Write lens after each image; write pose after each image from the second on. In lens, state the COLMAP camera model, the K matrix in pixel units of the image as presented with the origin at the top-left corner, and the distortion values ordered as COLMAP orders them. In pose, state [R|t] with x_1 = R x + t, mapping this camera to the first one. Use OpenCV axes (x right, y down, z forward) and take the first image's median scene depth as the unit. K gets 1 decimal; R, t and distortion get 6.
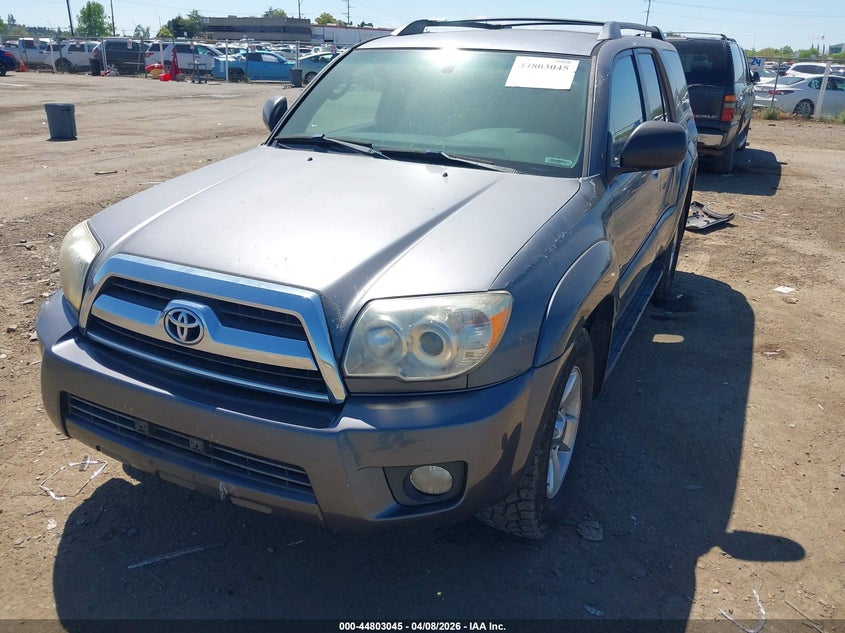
lens RADIAL K [[673.9, 0, 429.3], [0, 673.9, 316.6], [0, 0, 1]] dist [0.008456, -0.001223]
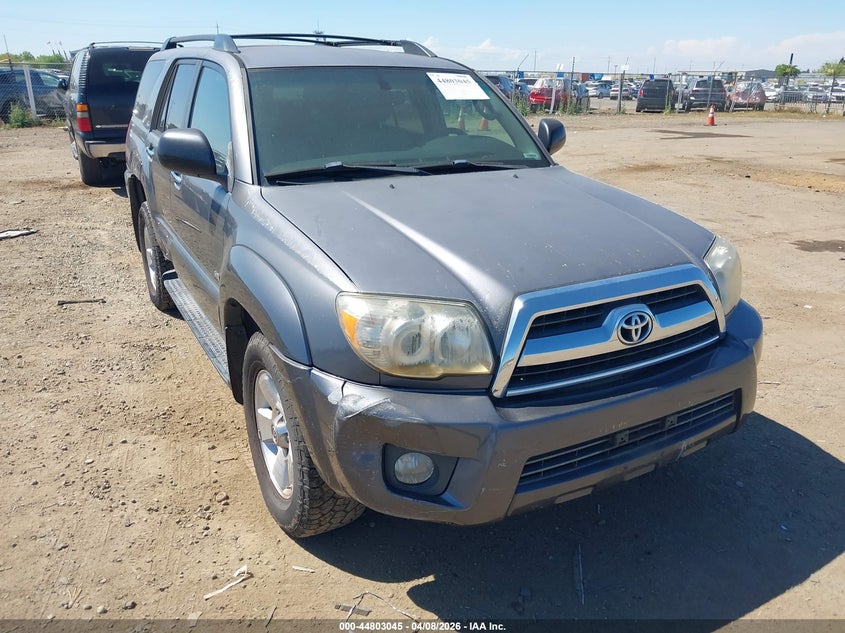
lens RADIAL K [[673.9, 0, 429.3], [0, 673.9, 316.6], [0, 0, 1]] dist [0.008456, -0.001223]
pose [[0.573586, -0.304312, 0.760522, -1.365241], [0.310312, 0.939958, 0.142074, -0.258739], [-0.758093, 0.154507, 0.633579, 0.552470]]
